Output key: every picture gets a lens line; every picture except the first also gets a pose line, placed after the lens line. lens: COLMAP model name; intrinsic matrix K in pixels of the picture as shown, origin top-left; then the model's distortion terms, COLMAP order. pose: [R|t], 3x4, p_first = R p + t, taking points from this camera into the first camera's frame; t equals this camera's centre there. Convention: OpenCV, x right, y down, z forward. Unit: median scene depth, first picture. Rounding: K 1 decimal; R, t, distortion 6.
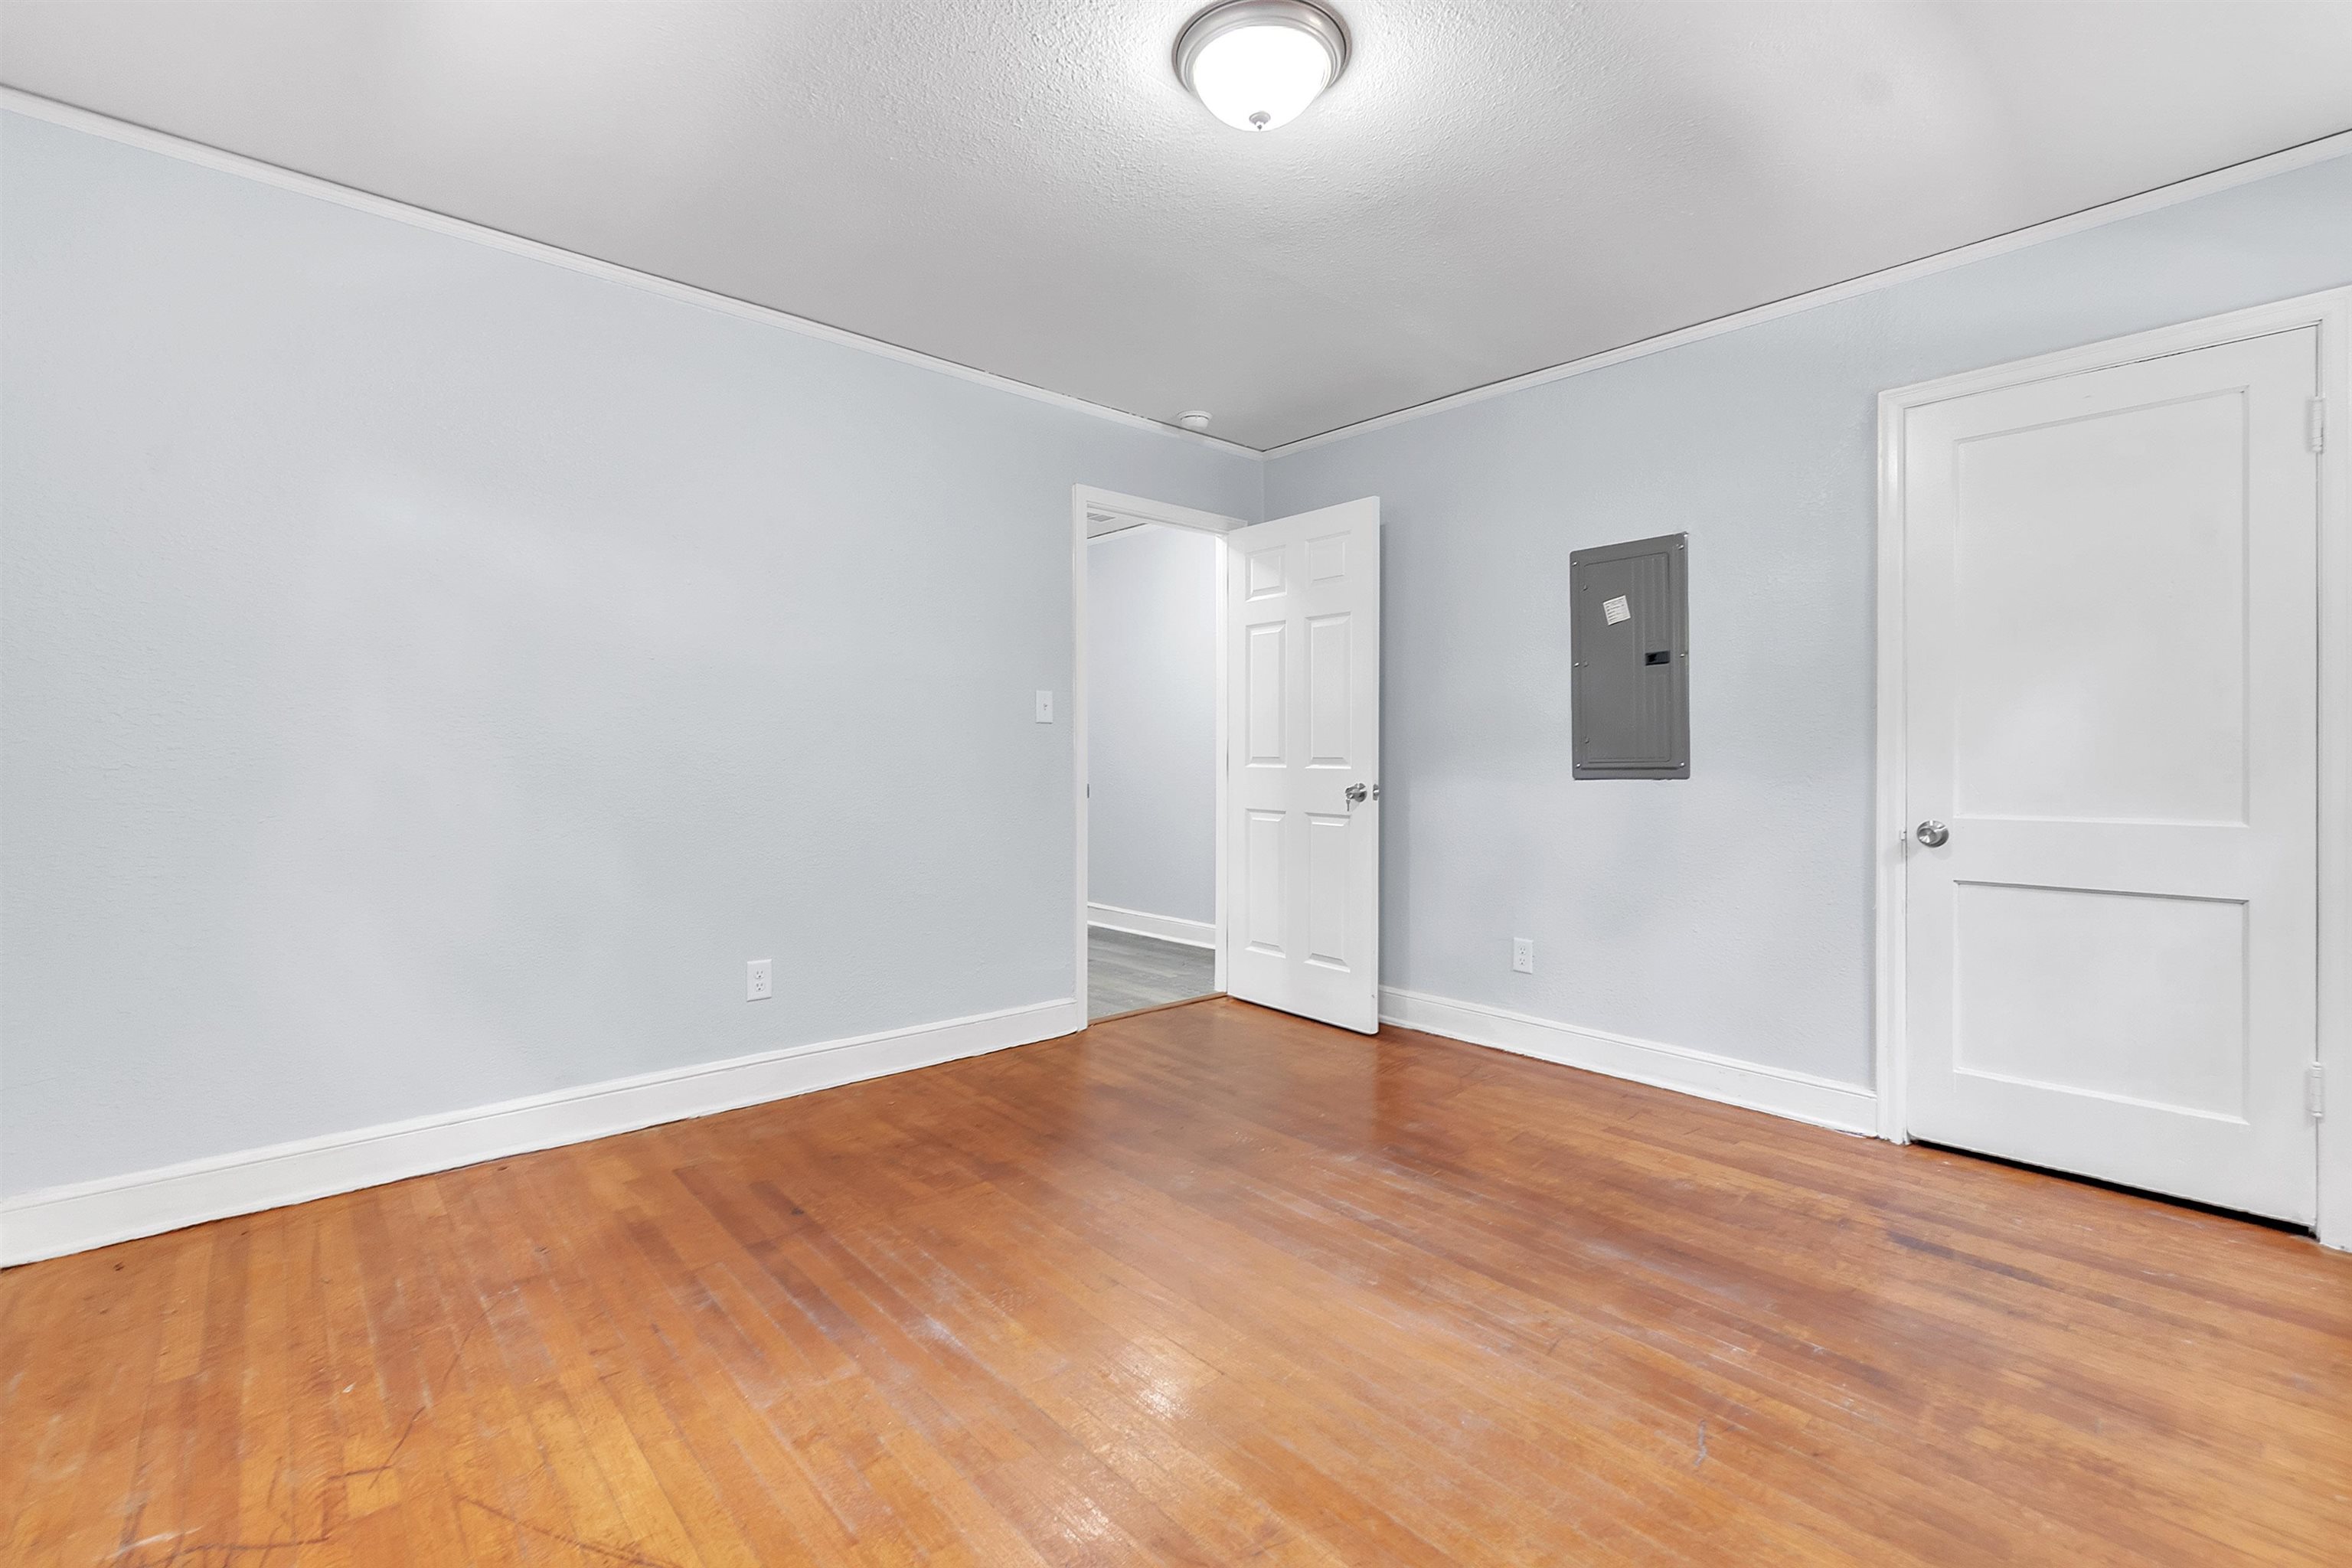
lens RADIAL K [[1019.6, 0, 1163.1], [0, 1019.6, 763.3], [0, 0, 1]] dist [-0.010486, 0.002514]
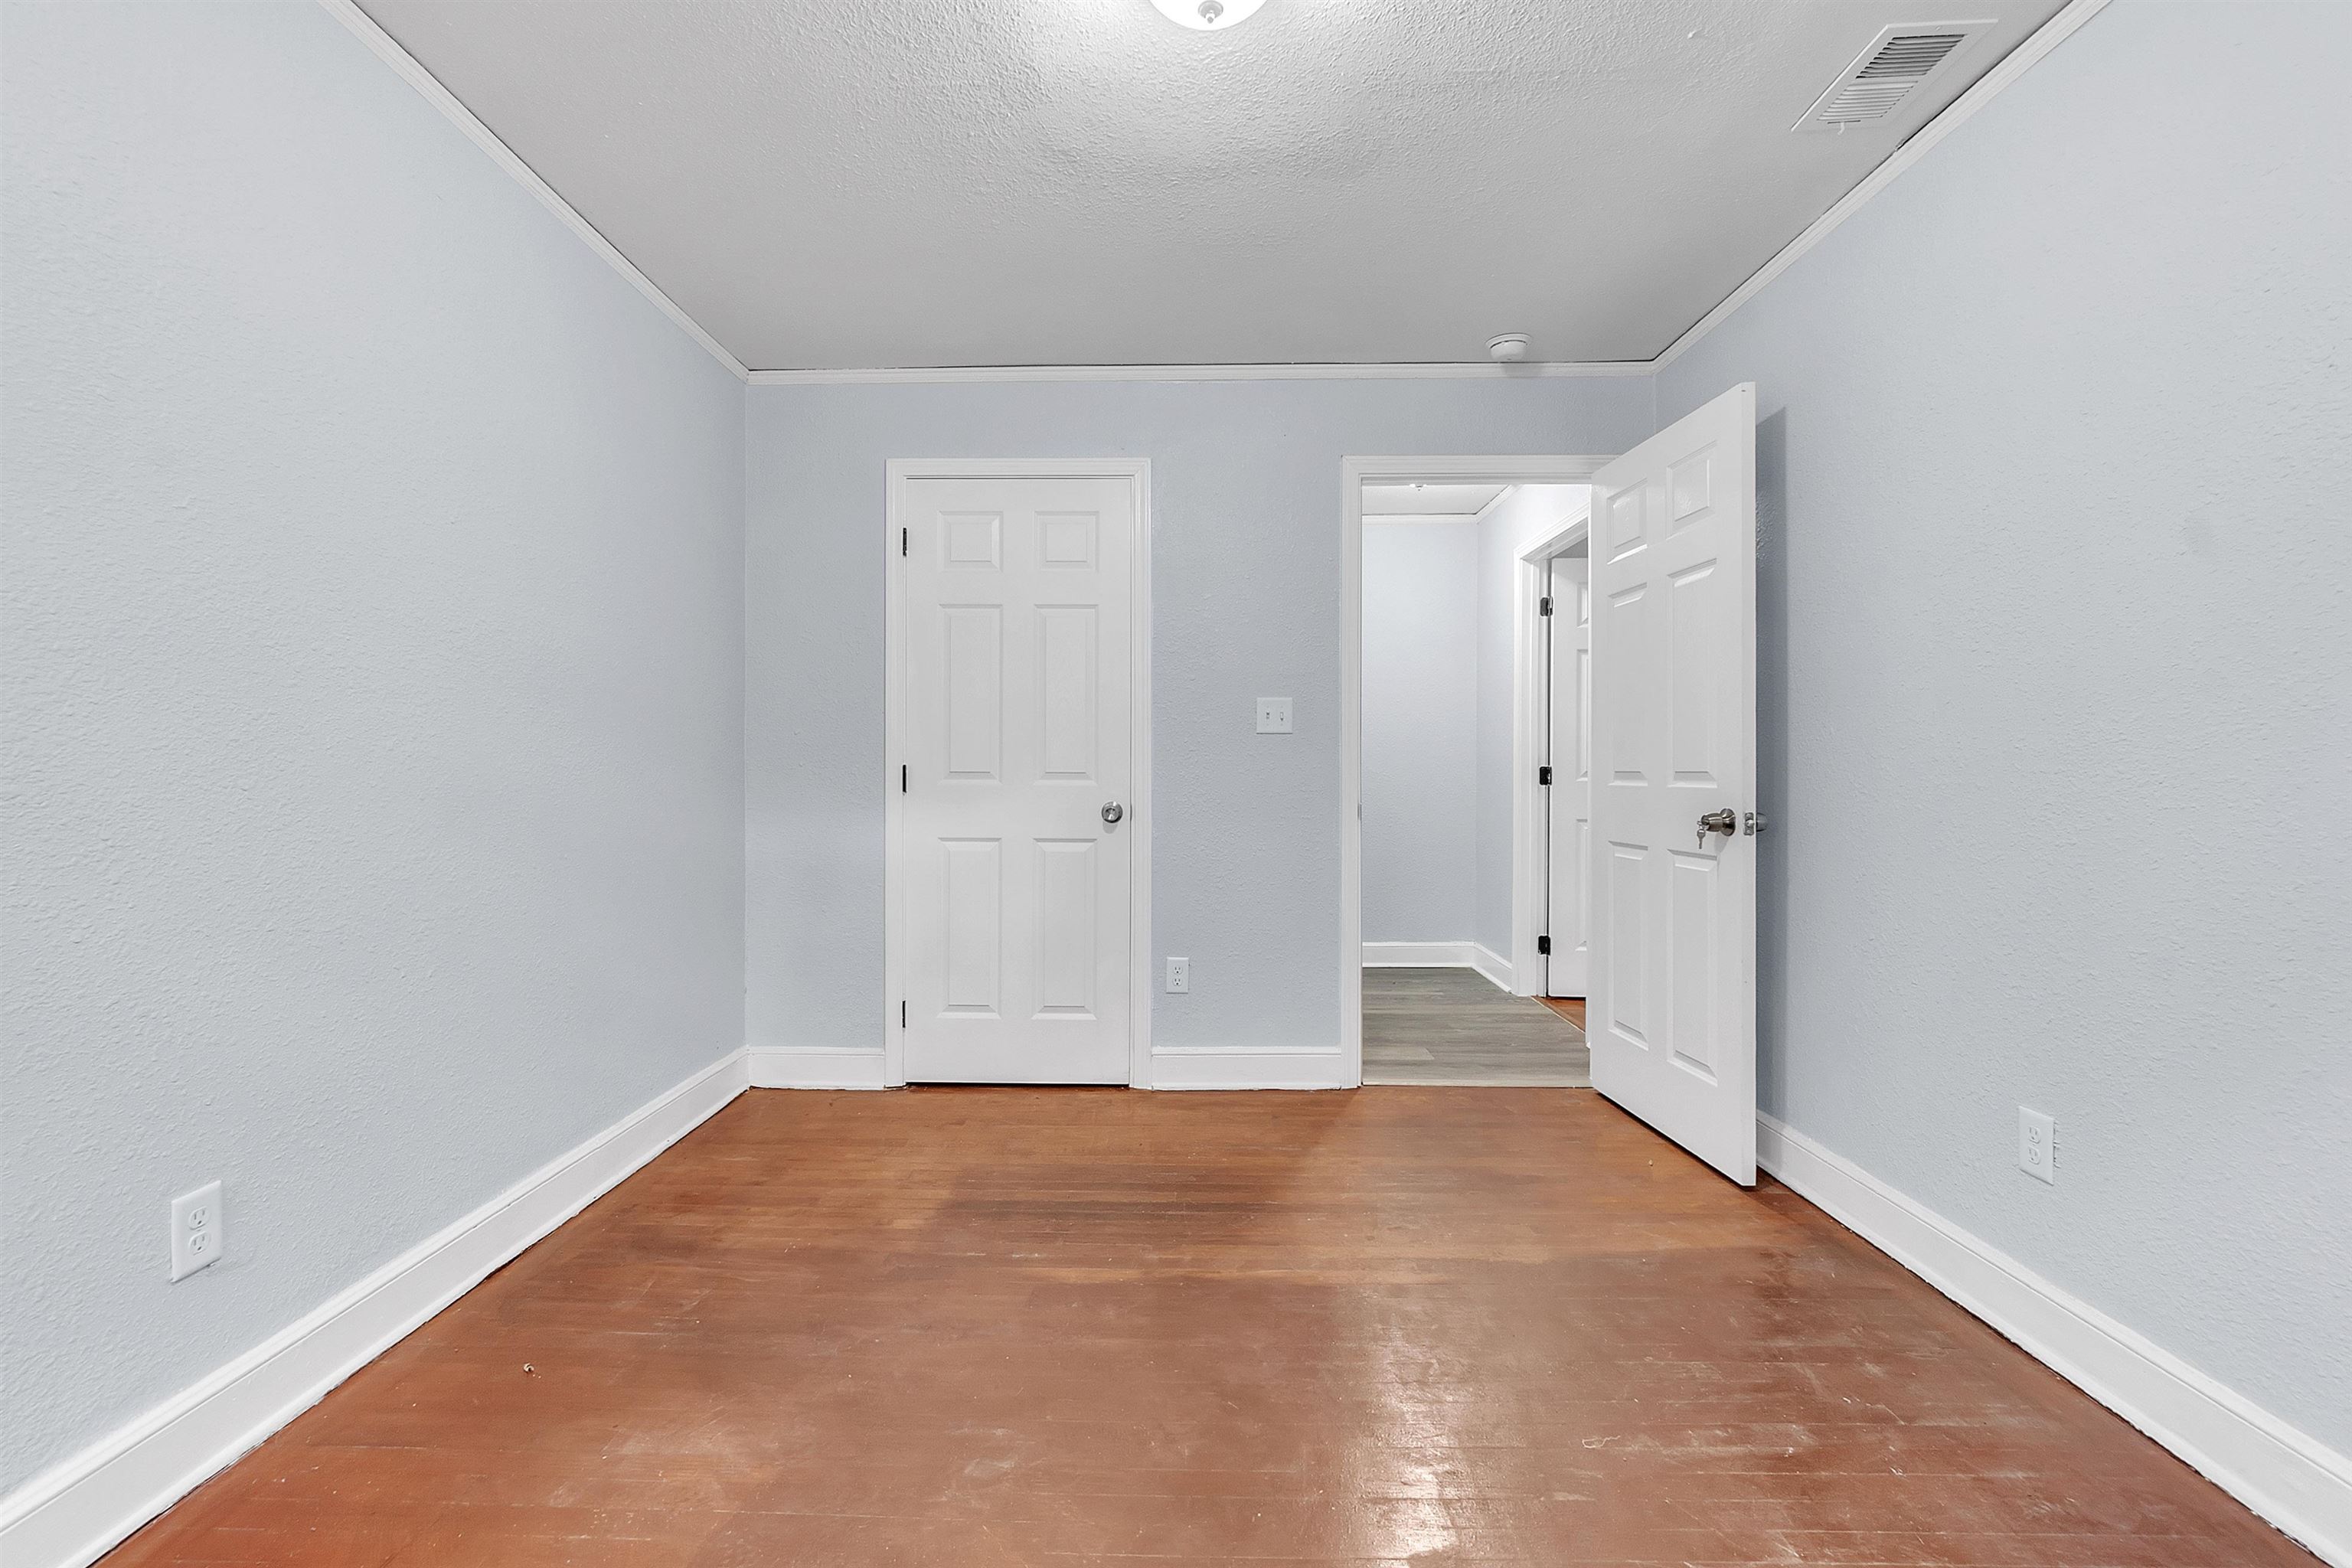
lens RADIAL K [[1019.6, 0, 1163.1], [0, 1019.6, 763.3], [0, 0, 1]] dist [-0.010486, 0.002514]
pose [[0.739889, -0.008095, -0.672681, 0.373041], [-0.002267, 0.999892, -0.014526, -0.000139], [0.672725, 0.012272, 0.739790, 0.248260]]
